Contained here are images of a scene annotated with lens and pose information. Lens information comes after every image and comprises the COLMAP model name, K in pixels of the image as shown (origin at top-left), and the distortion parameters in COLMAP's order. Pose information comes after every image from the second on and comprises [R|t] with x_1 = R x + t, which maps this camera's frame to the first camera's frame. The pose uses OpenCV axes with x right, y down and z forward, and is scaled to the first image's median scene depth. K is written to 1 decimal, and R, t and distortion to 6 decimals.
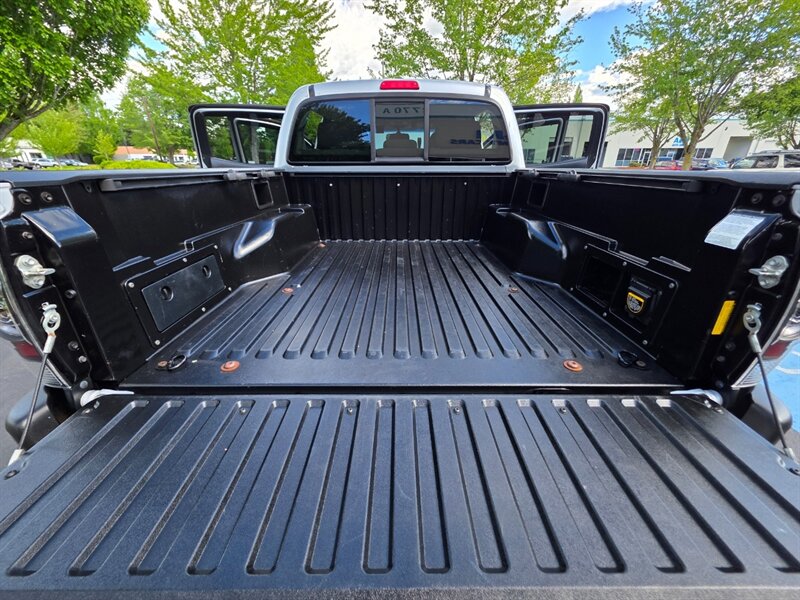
lens RADIAL K [[318.8, 0, 400.4], [0, 318.8, 298.6], [0, 0, 1]] dist [0.001994, 0.000080]
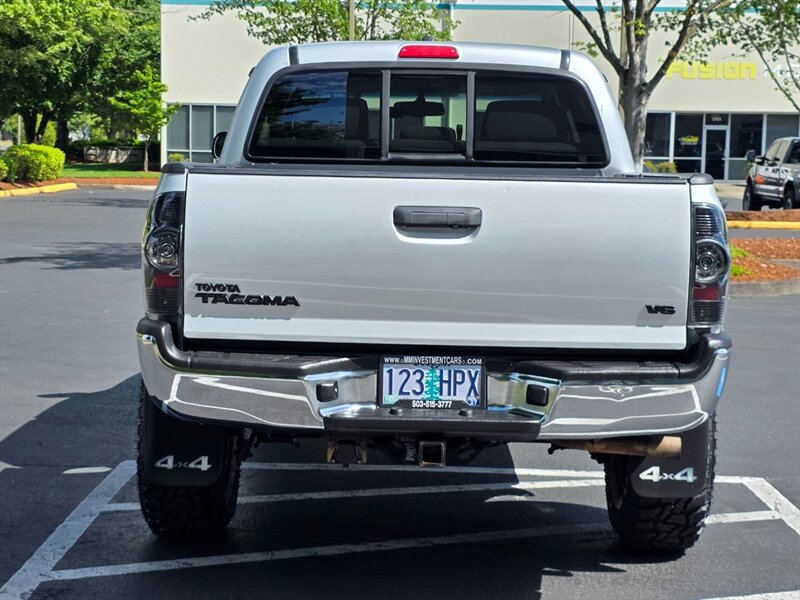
lens RADIAL K [[1510.3, 0, 389.8], [0, 1510.3, 285.6], [0, 0, 1]] dist [0.166636, -0.301835]
pose [[0.999742, 0.020650, -0.009440, -0.006519], [-0.022568, 0.949301, -0.313558, 0.113489], [0.002486, 0.313690, 0.949522, -0.268206]]
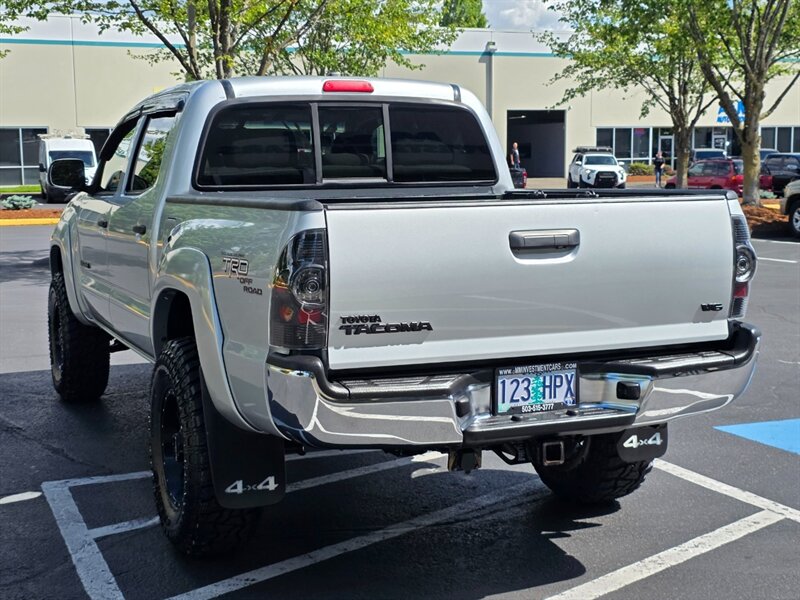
lens RADIAL K [[1192.1, 0, 397.9], [0, 1192.1, 302.3], [0, 0, 1]] dist [0.099582, -0.079731]
pose [[0.923151, -0.054754, 0.380520, -0.143803], [0.161528, 0.953439, -0.254680, 0.077189], [-0.348858, 0.296572, 0.889012, -0.197745]]
